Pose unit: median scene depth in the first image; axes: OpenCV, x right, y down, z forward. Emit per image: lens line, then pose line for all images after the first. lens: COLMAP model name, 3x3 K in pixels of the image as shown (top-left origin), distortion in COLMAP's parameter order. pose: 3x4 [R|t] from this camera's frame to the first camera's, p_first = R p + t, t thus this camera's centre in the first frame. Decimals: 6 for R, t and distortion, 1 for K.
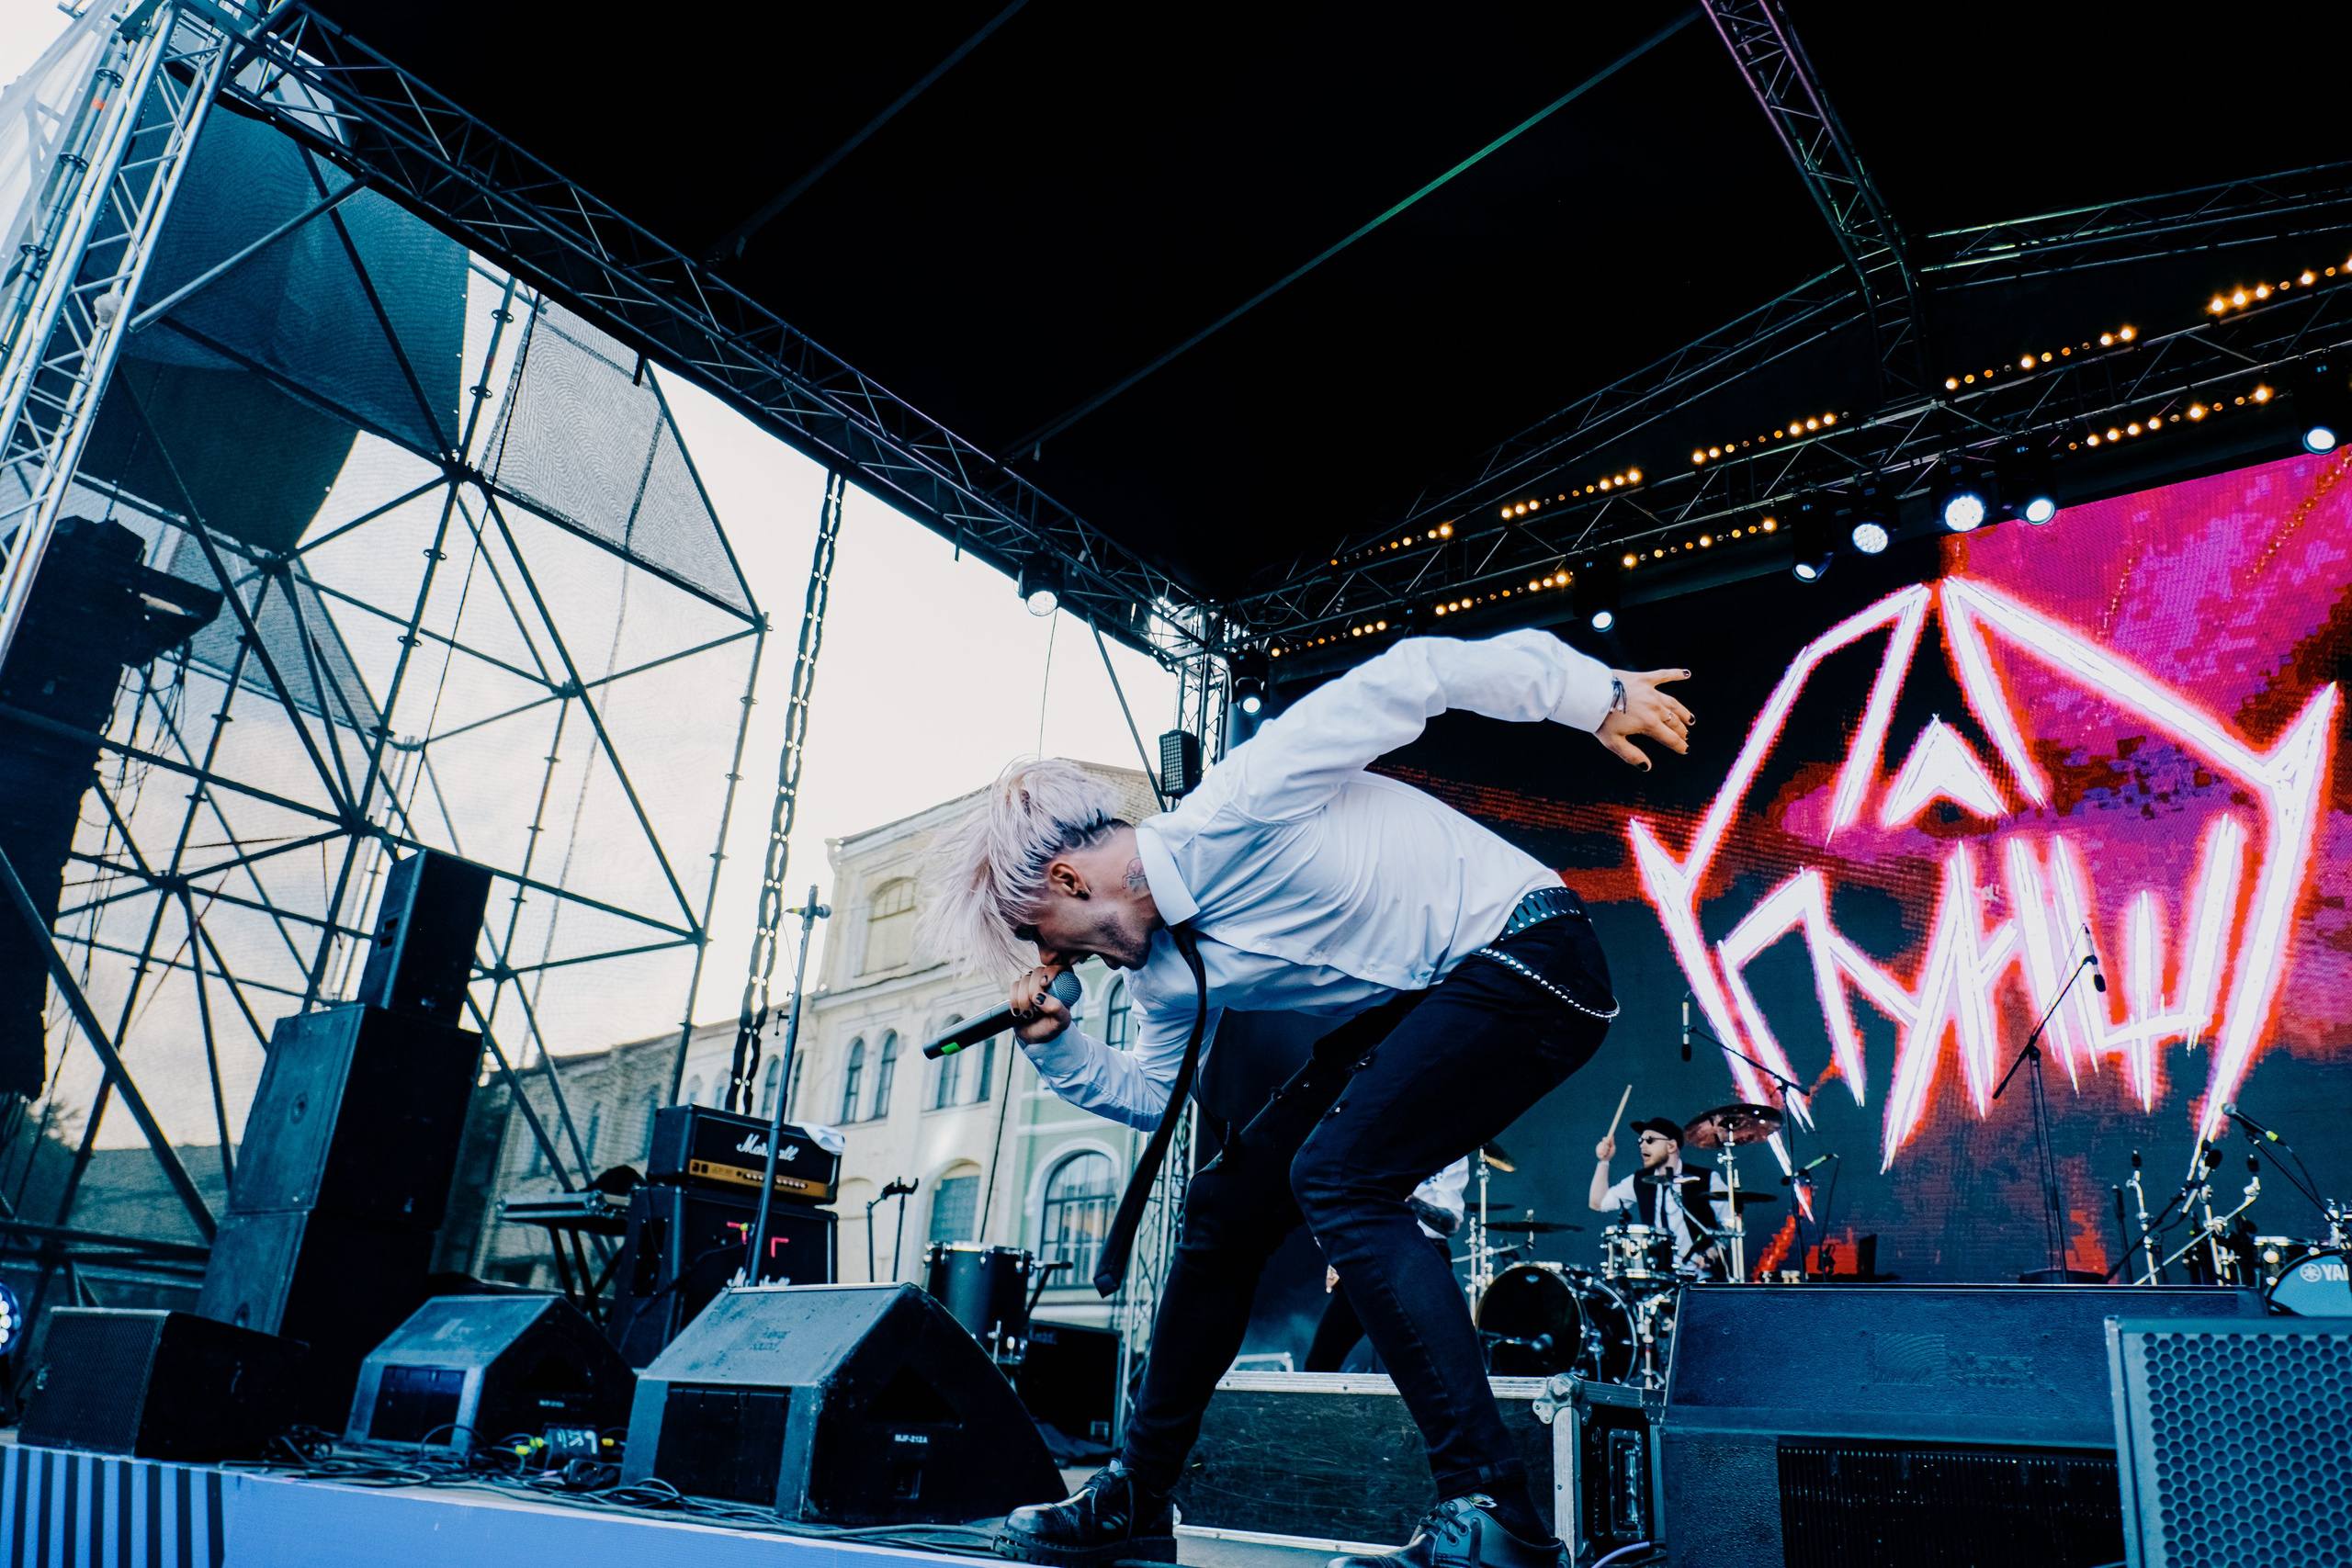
lens RADIAL K [[1630.8, 0, 1227.2], [0, 1630.8, 772.0], [0, 0, 1]] dist [-0.017217, 0.001694]
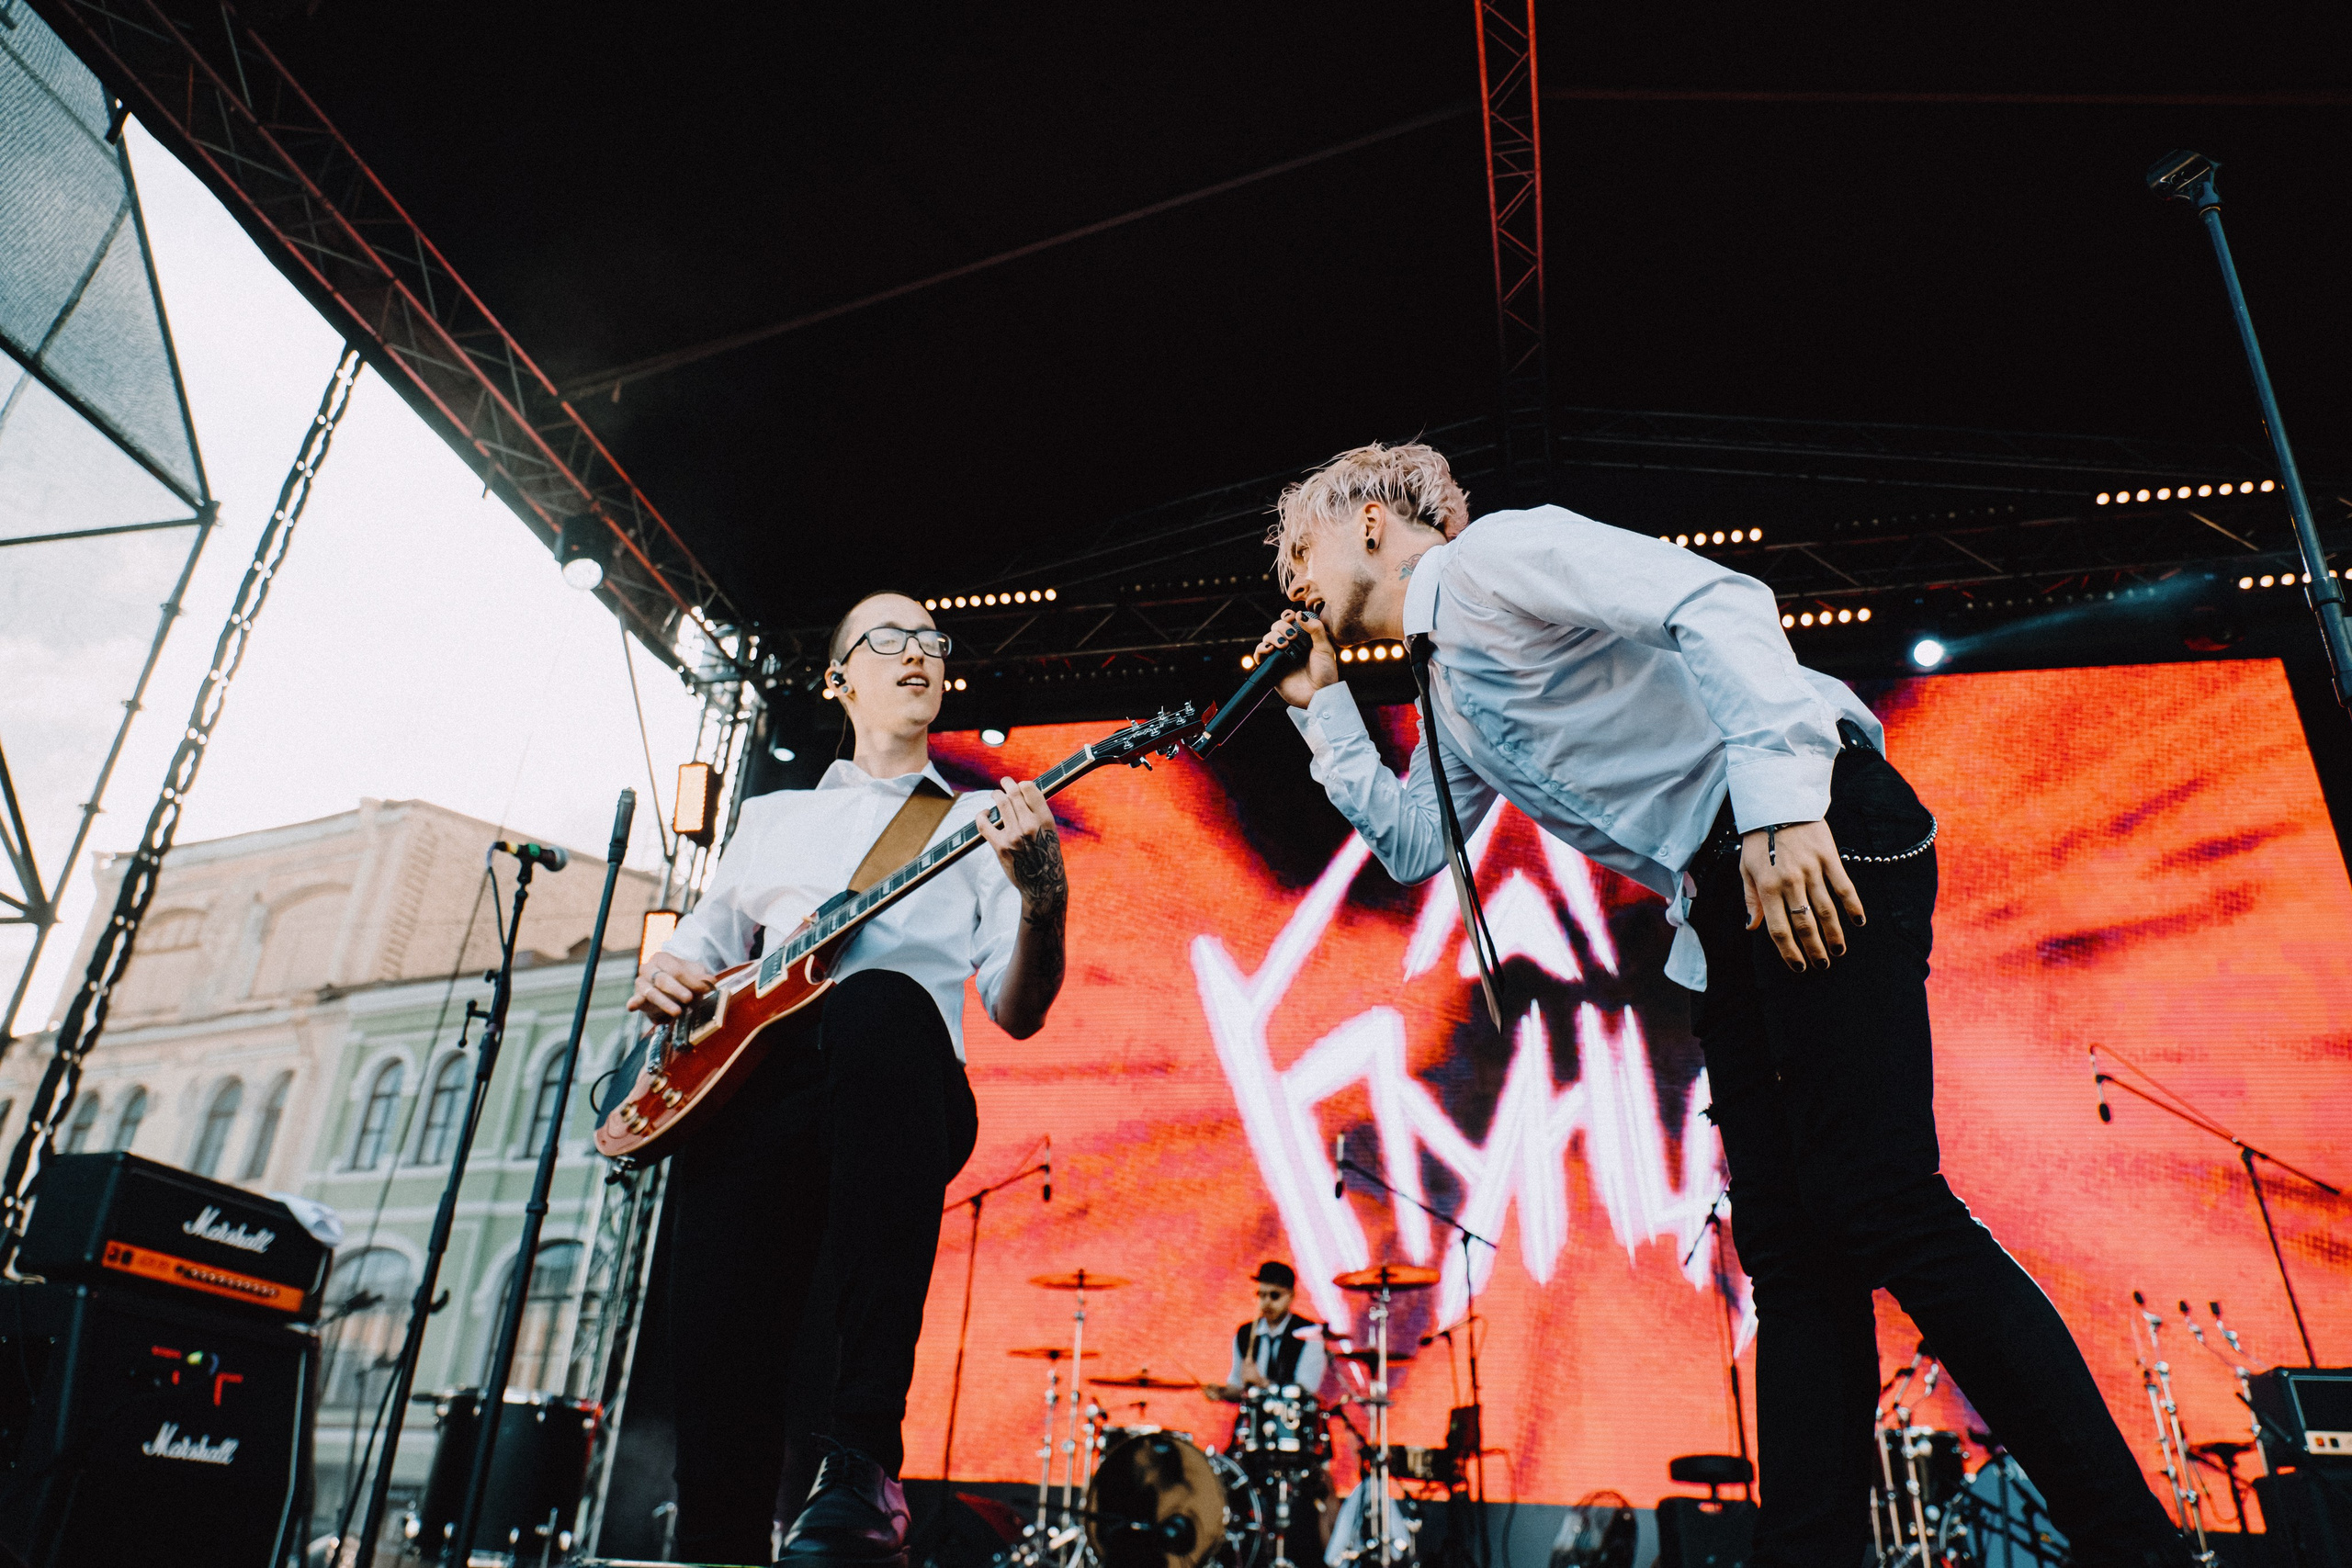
lens RADIAL K [[1556.3, 0, 1146.4], [0, 1556.3, 778.5], [0, 0, 1]] dist [-0.028163, 0.000609]
pose [[0.919041, 0.174120, 0.353617, -0.117610], [-0.144137, 0.983464, -0.109647, 0.045181], [-0.366862, 0.049800, 0.928942, 0.190200]]
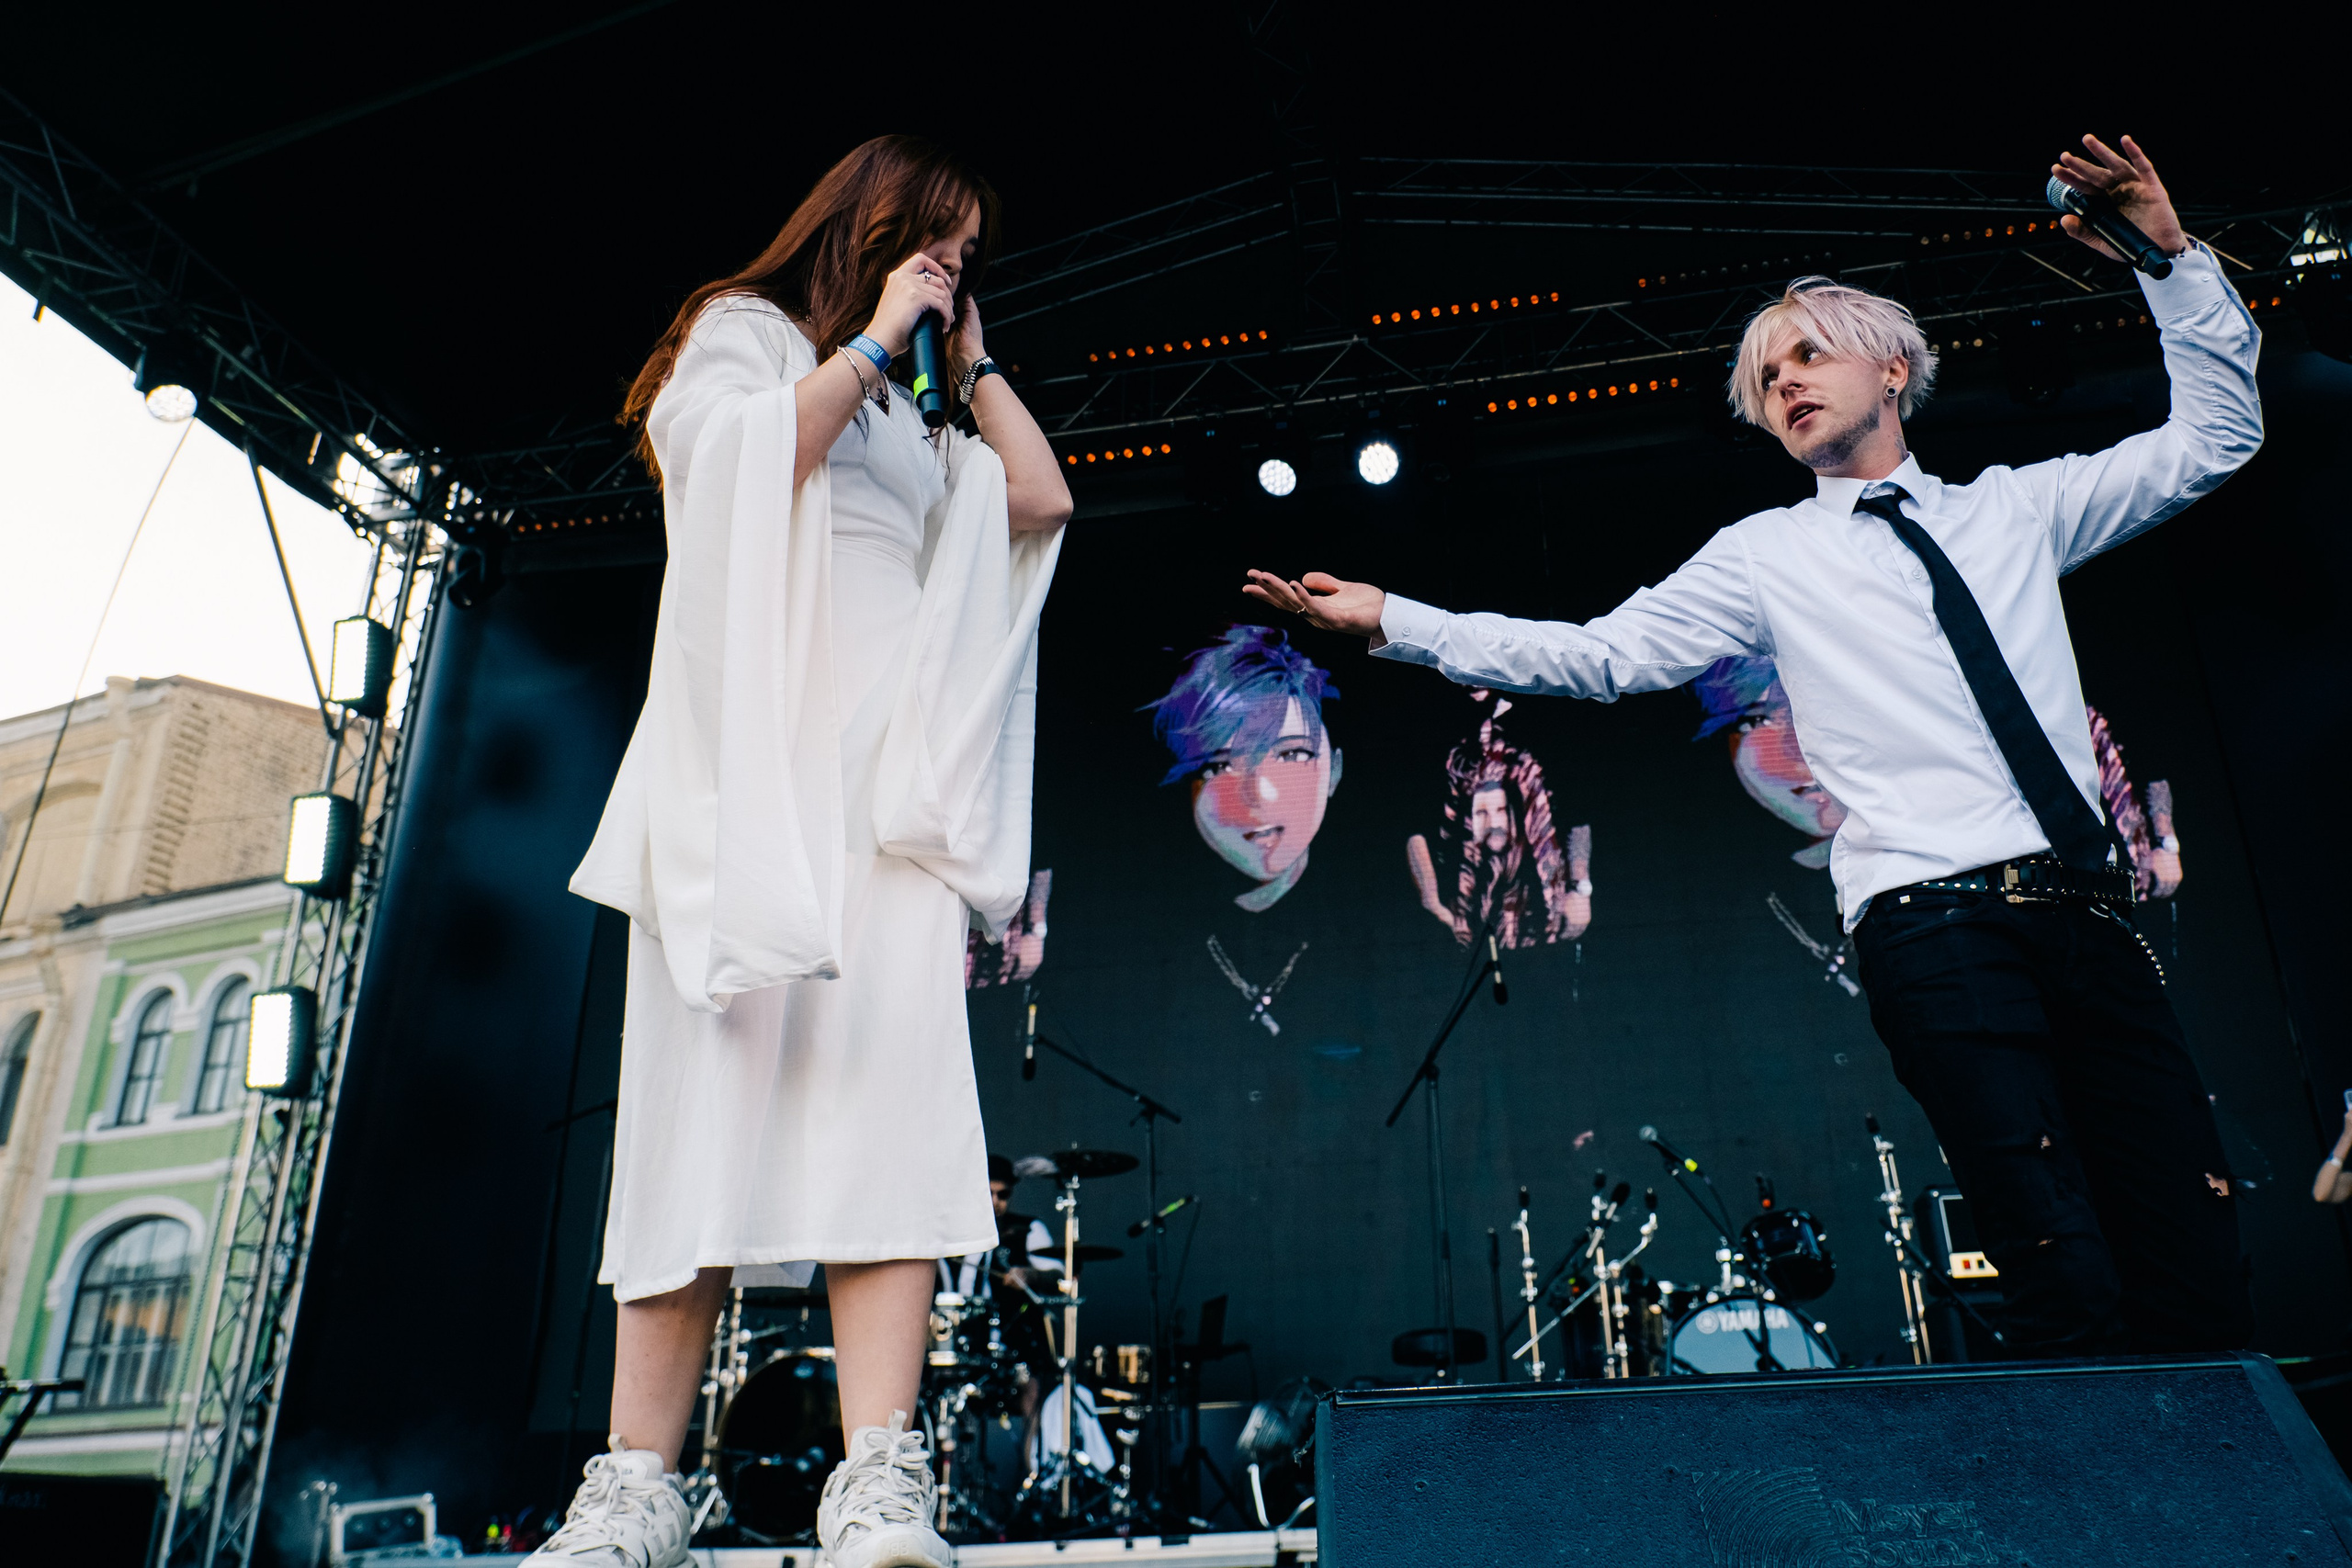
lens RADIAL K [[1826.1, 0, 1302.5], [0, 1826.1, 656.6], [0, 0, 1]] dist [-0.025479, 0.005657]
pose [[0.896405, 0.111650, 0.428944, -0.000183], [-0.082611, 0.992882, -0.085798, 0.031537], [-0.435470, 0.041474, 0.899247, 0.113671]]
